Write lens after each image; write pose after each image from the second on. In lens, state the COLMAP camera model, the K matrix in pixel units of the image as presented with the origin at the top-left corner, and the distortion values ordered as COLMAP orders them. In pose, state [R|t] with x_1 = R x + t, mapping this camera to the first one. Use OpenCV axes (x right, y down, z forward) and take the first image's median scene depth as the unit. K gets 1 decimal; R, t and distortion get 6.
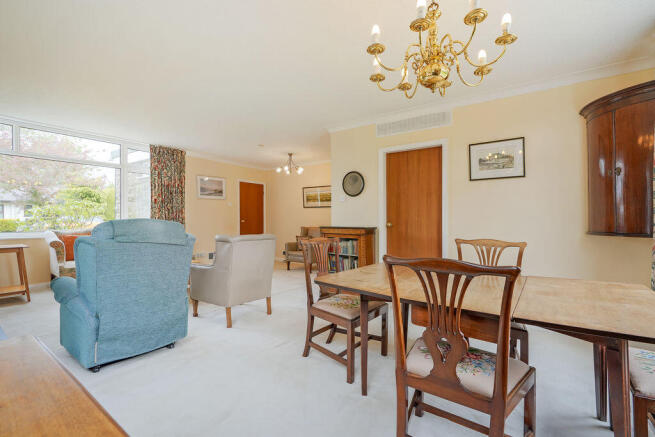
lens RADIAL K [[301.0, 0, 321.7], [0, 301.0, 220.7], [0, 0, 1]] dist [-0.003472, 0.001092]
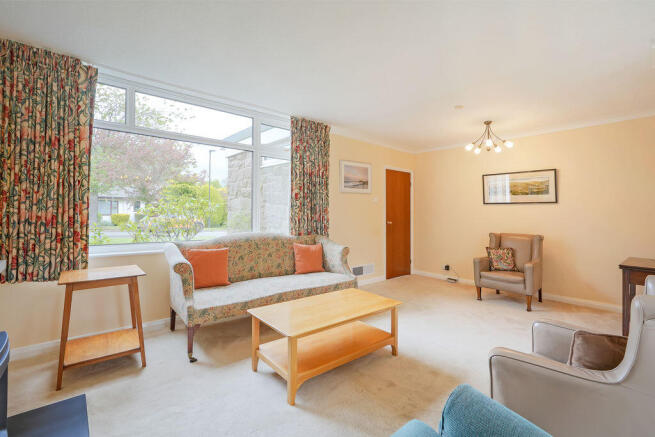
lens RADIAL K [[301.0, 0, 328.2], [0, 301.0, 206.2], [0, 0, 1]] dist [-0.003472, 0.001092]
pose [[0.979135, -0.004116, -0.203168, -0.300470], [-0.001346, 0.999642, -0.026737, -0.021667], [0.203205, 0.026453, 0.978779, 0.292416]]
